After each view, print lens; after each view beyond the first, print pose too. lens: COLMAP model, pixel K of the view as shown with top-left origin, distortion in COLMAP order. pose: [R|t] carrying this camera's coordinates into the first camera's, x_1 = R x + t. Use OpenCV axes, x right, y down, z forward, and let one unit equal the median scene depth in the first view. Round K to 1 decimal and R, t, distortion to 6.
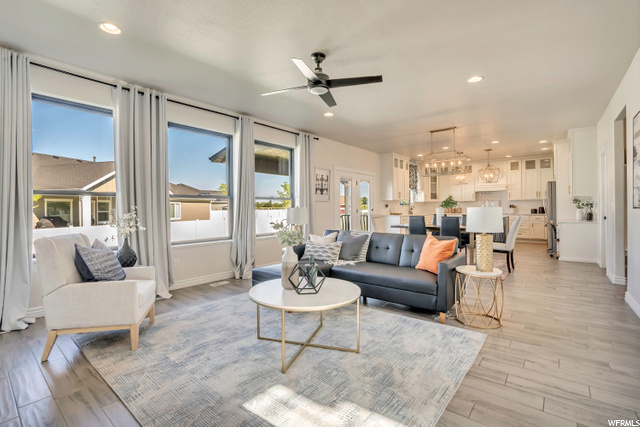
lens RADIAL K [[298.2, 0, 309.3], [0, 298.2, 210.1], [0, 0, 1]] dist [-0.042645, 0.001365]
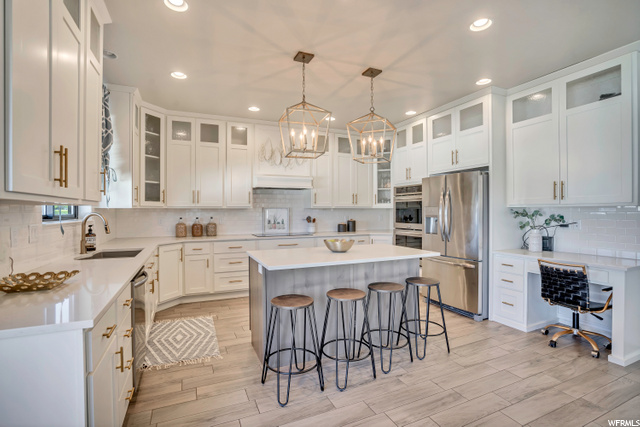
lens RADIAL K [[298.2, 0, 313.5], [0, 298.2, 214.1], [0, 0, 1]] dist [-0.042645, 0.001365]
pose [[0.436347, -0.003245, 0.899772, 0.211853], [0.006598, 0.999978, 0.000407, -0.023507], [-0.899754, 0.005759, 0.436359, 0.770246]]
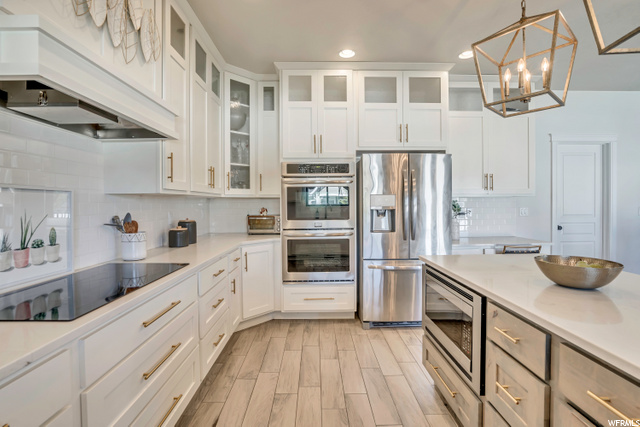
lens RADIAL K [[298.2, 0, 315.2], [0, 298.2, 208.5], [0, 0, 1]] dist [-0.042645, 0.001365]
pose [[-0.654354, -0.000848, 0.756188, 0.472858], [0.017835, 0.999704, 0.016554, -0.025132], [-0.755978, 0.024319, -0.654145, 1.050308]]
